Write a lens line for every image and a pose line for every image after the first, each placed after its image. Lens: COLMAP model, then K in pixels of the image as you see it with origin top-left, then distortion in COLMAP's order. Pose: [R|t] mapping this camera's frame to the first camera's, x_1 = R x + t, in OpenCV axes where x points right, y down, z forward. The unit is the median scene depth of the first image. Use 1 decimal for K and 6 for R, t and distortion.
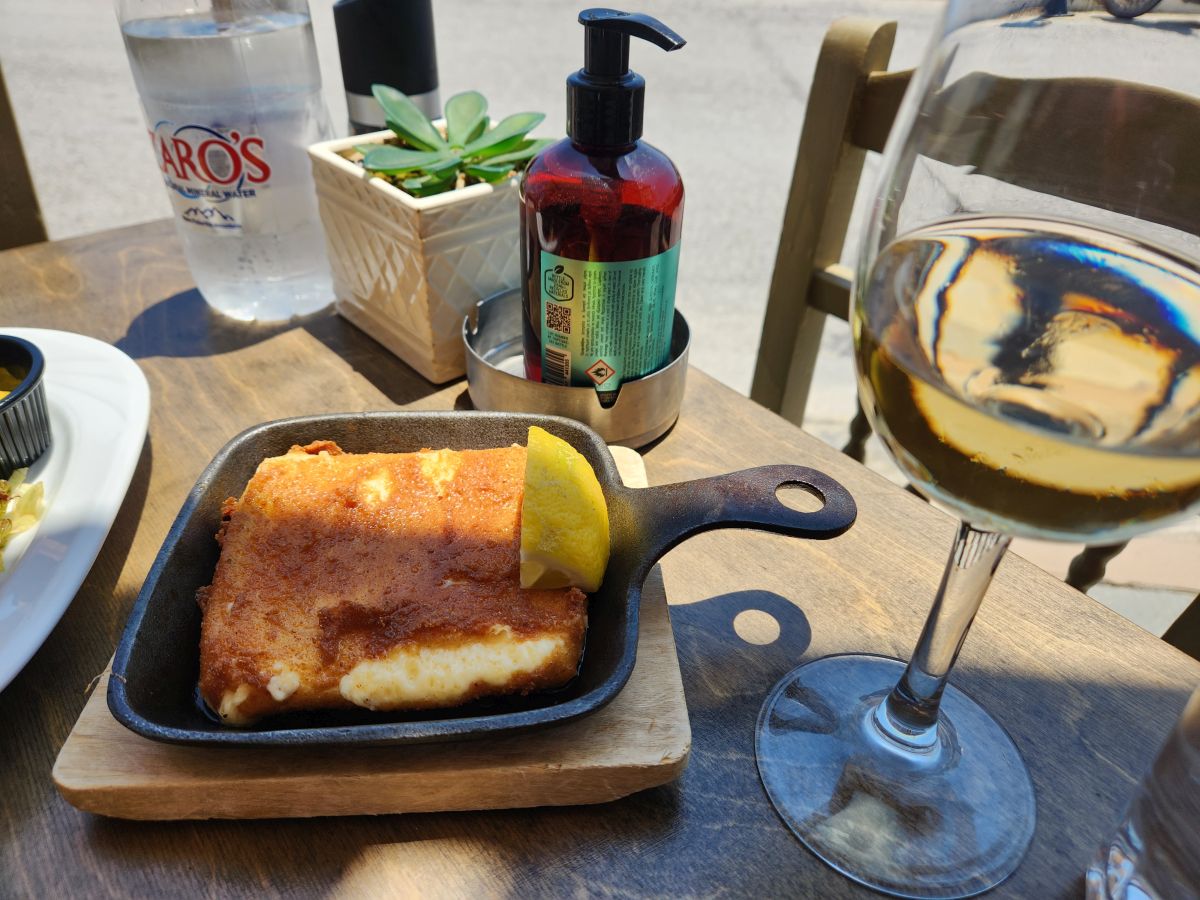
lens RADIAL K [[808.7, 0, 596.7], [0, 808.7, 454.9], [0, 0, 1]] dist [0.004345, -0.006372]
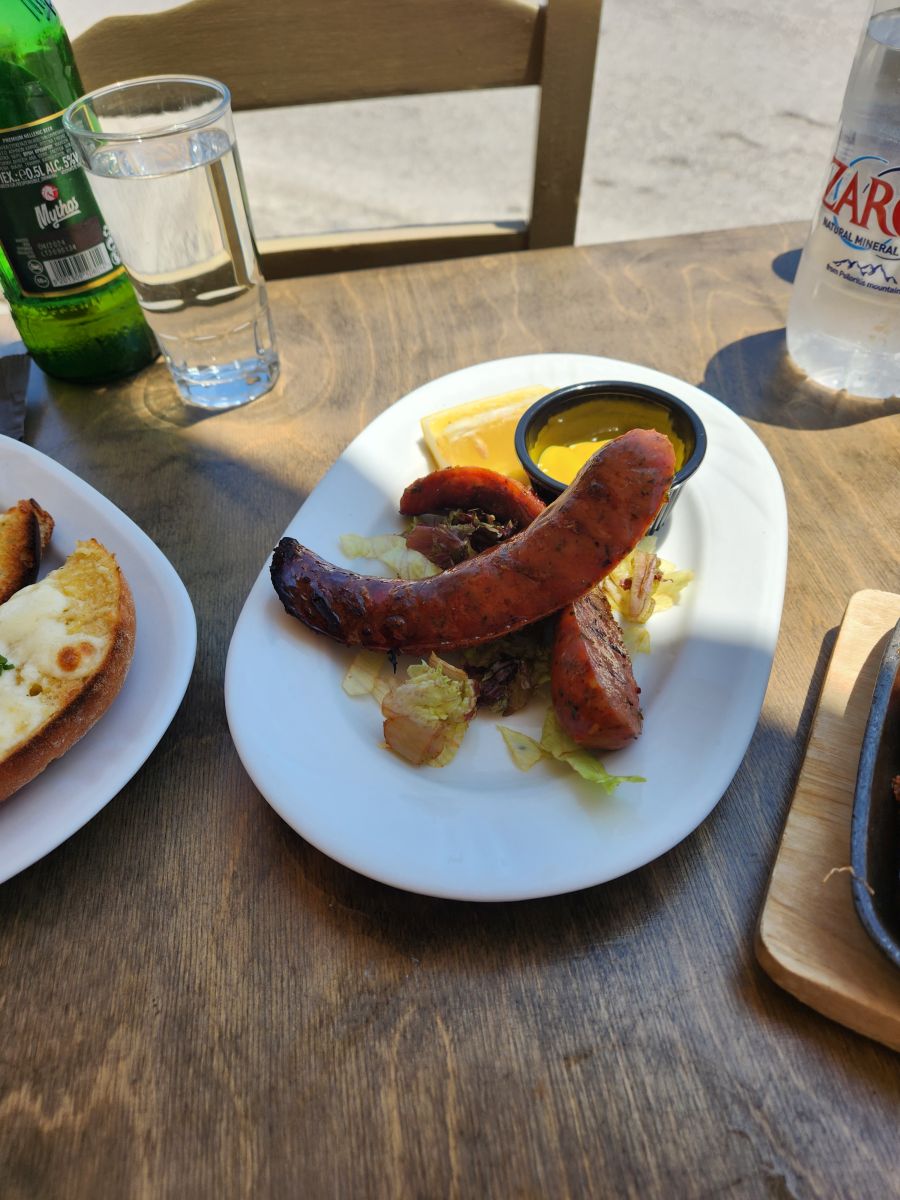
lens RADIAL K [[808.7, 0, 447.6], [0, 808.7, 596.5], [0, 0, 1]] dist [0.004345, -0.006372]
pose [[0.859689, 0.333719, -0.386739, -0.451393], [-0.246513, 0.934140, 0.258096, -0.095153], [0.447400, -0.126546, 0.885336, 0.001122]]
